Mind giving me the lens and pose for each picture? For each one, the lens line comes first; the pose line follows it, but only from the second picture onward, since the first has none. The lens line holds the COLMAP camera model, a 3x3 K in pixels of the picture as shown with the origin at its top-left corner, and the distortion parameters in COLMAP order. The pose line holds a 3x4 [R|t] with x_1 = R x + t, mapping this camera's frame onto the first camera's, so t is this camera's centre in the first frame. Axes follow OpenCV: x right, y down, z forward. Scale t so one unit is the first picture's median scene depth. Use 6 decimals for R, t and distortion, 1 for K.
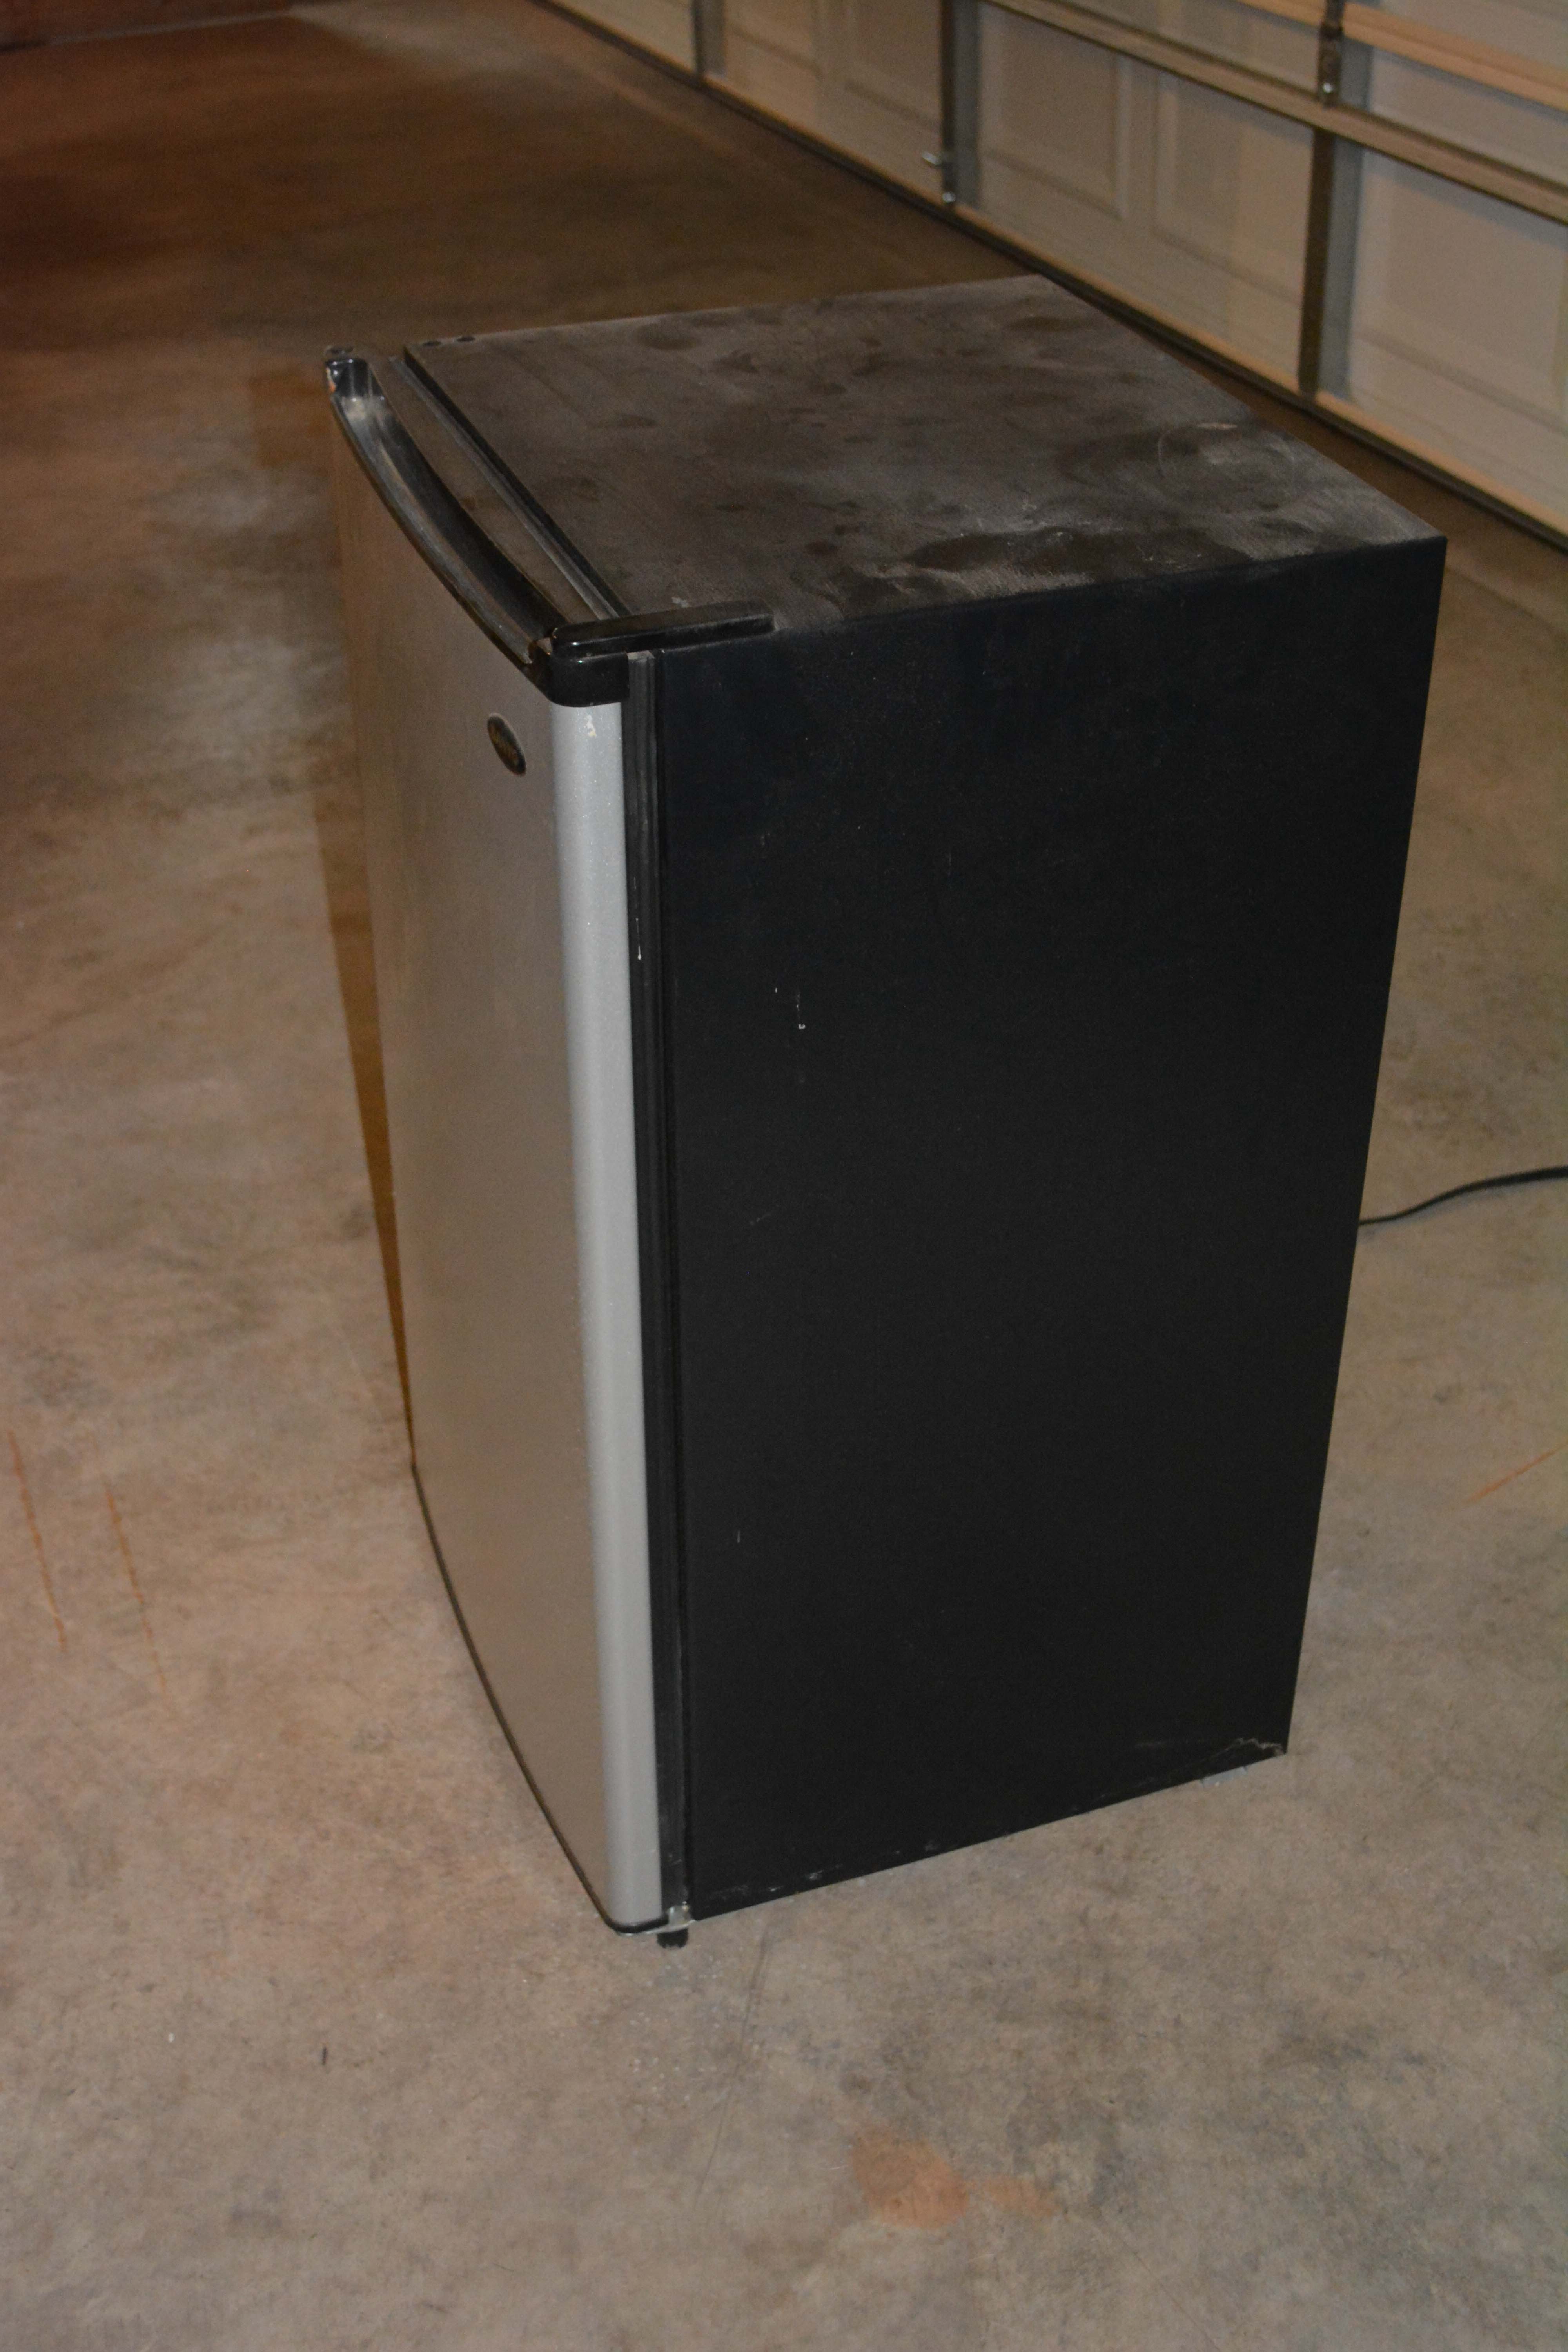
lens RADIAL K [[2868.3, 0, 767.9], [0, 2868.3, 1174.9], [0, 0, 1]] dist [-0.047439, 0.000000]
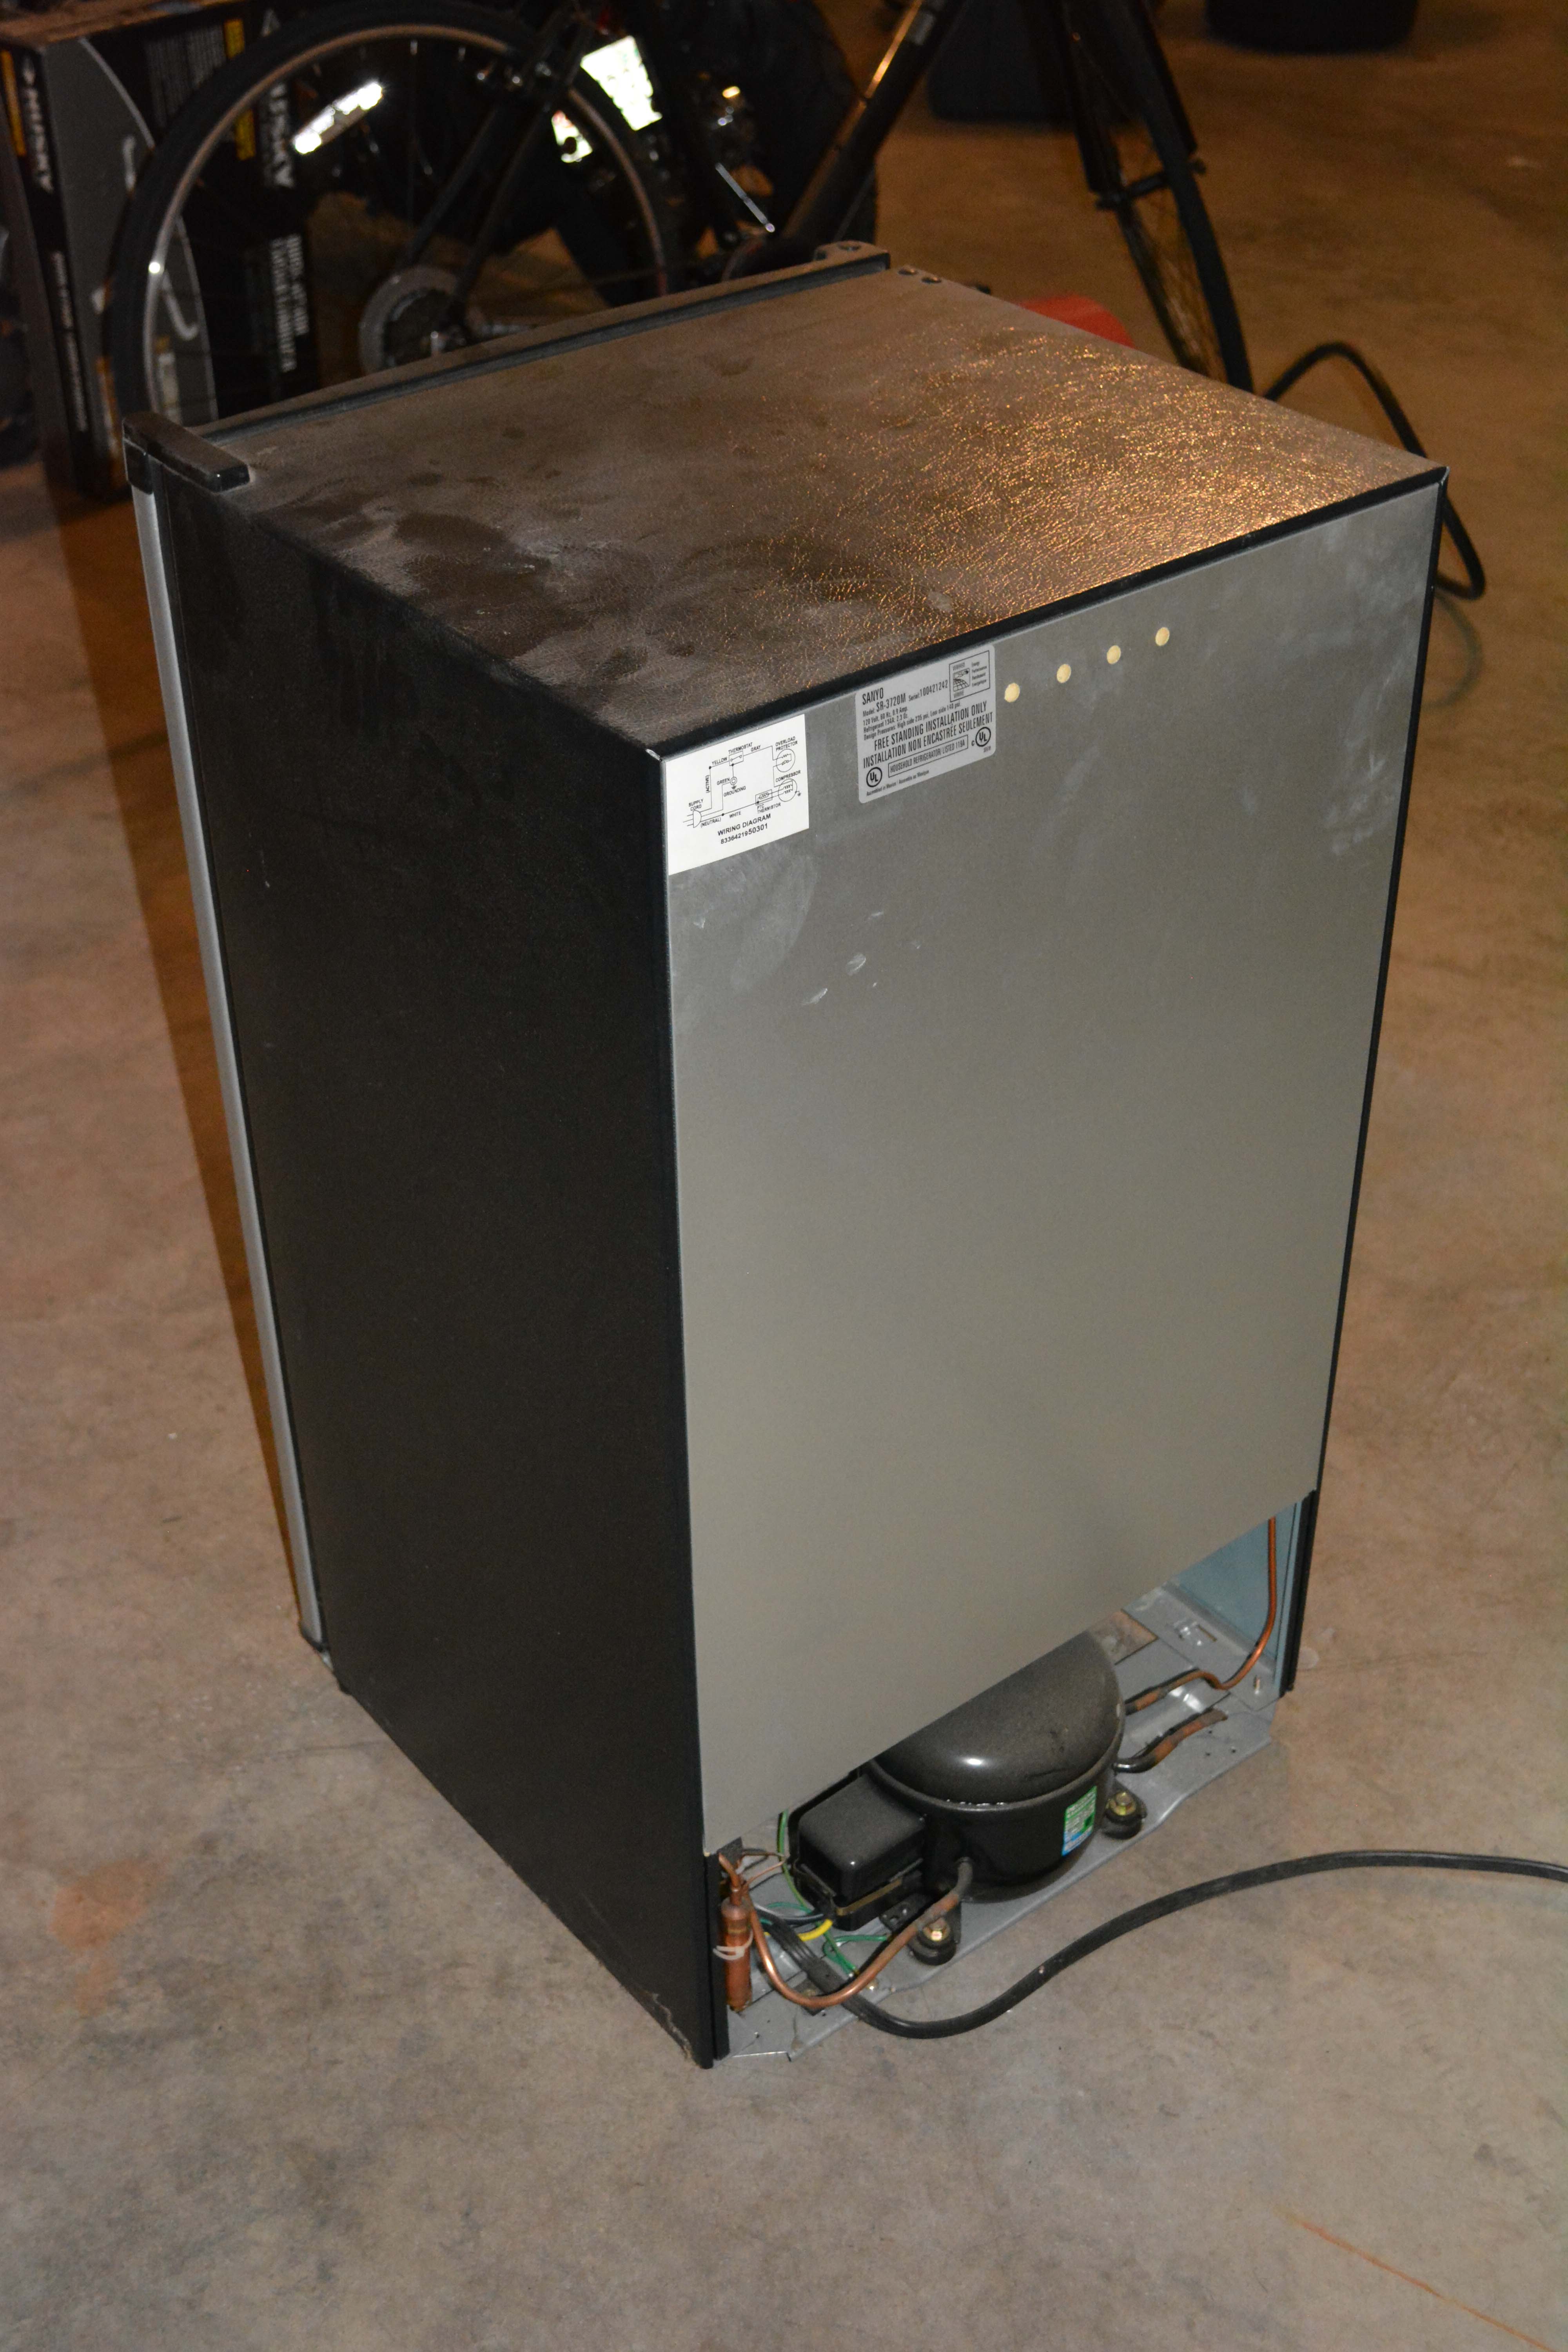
lens RADIAL K [[2868.3, 0, 794.4], [0, 2868.3, 1166.8], [0, 0, 1]] dist [-0.047439, 0.000000]
pose [[0.313892, 0.543263, -0.778676, 0.825508], [-0.515975, 0.786057, 0.340418, -0.372826], [0.797021, 0.294923, 0.527047, 0.554046]]
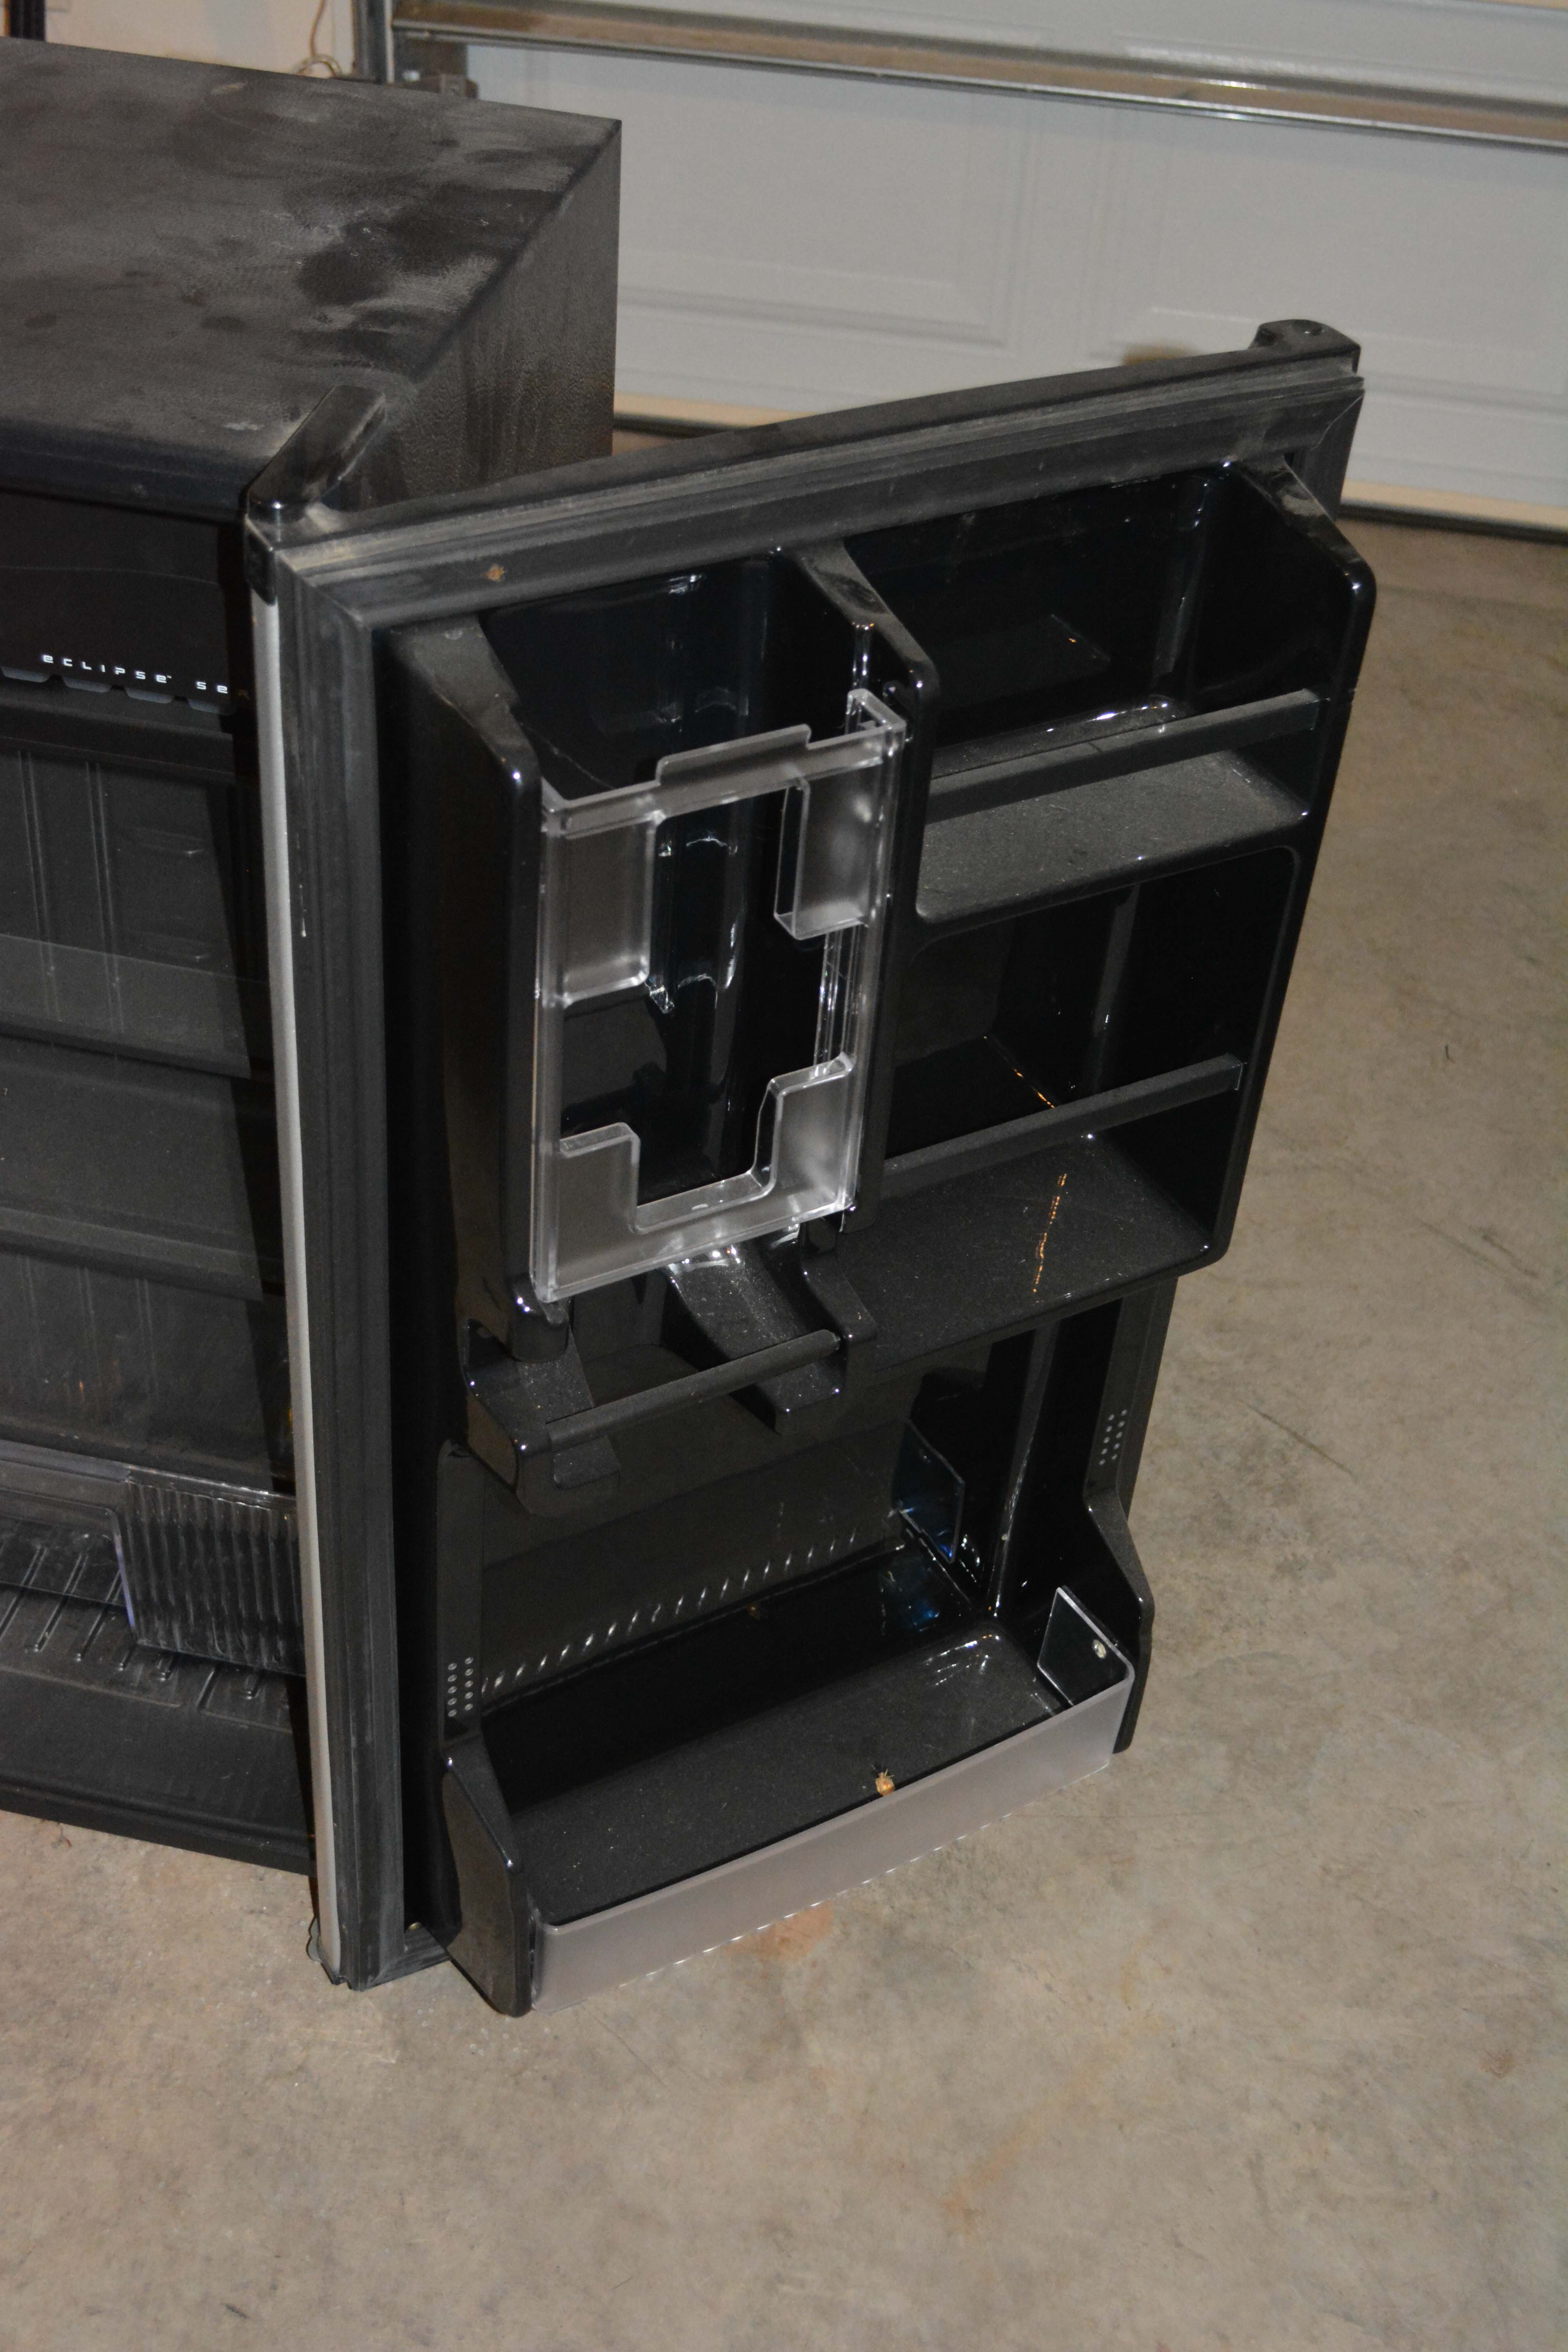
lens RADIAL K [[2868.3, 0, 798.0], [0, 2868.3, 1171.9], [0, 0, 1]] dist [-0.047439, 0.000000]
pose [[0.524797, -0.502841, 0.686833, -0.490028], [0.407494, 0.856818, 0.315930, -0.172657], [-0.747353, 0.114081, 0.654560, 0.321188]]
